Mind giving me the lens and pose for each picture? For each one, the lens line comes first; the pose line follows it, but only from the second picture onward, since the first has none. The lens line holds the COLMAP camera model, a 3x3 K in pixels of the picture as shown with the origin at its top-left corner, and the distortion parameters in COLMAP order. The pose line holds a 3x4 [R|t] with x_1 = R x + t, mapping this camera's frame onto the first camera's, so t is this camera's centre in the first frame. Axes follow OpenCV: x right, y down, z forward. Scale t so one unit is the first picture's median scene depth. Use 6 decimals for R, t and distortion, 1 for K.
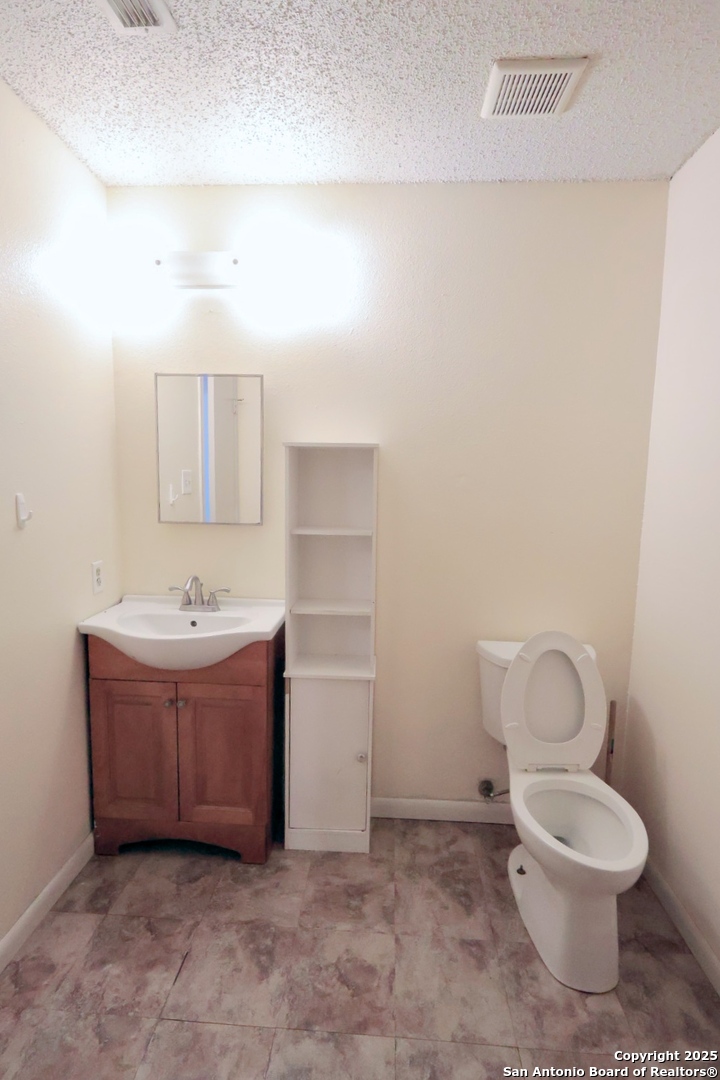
lens RADIAL K [[540.7, 0, 354.5], [0, 540.7, 540.0], [0, 0, 1]] dist [-0.010373, 0.001037]
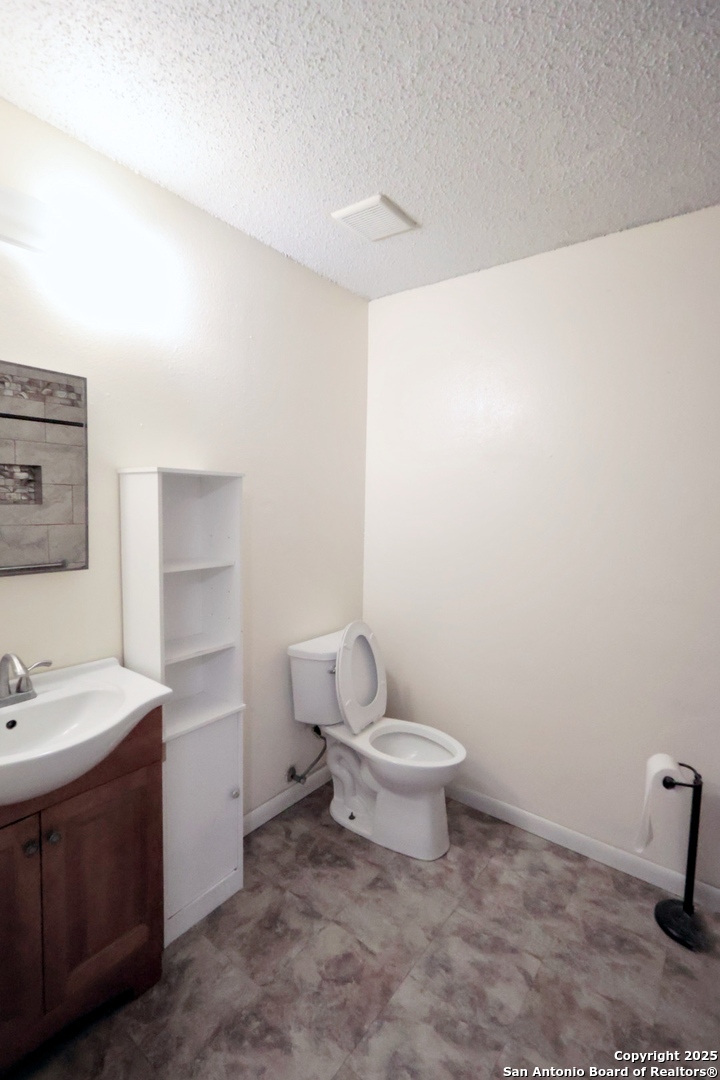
lens RADIAL K [[505.0, 0, 358.8], [0, 505.0, 538.6], [0, 0, 1]] dist [-0.015335, 0.002462]
pose [[0.543895, -0.067327, 0.836448, -0.679519], [0.091986, 0.995553, 0.020321, -0.059066], [-0.834097, 0.065889, 0.547669, 0.331632]]
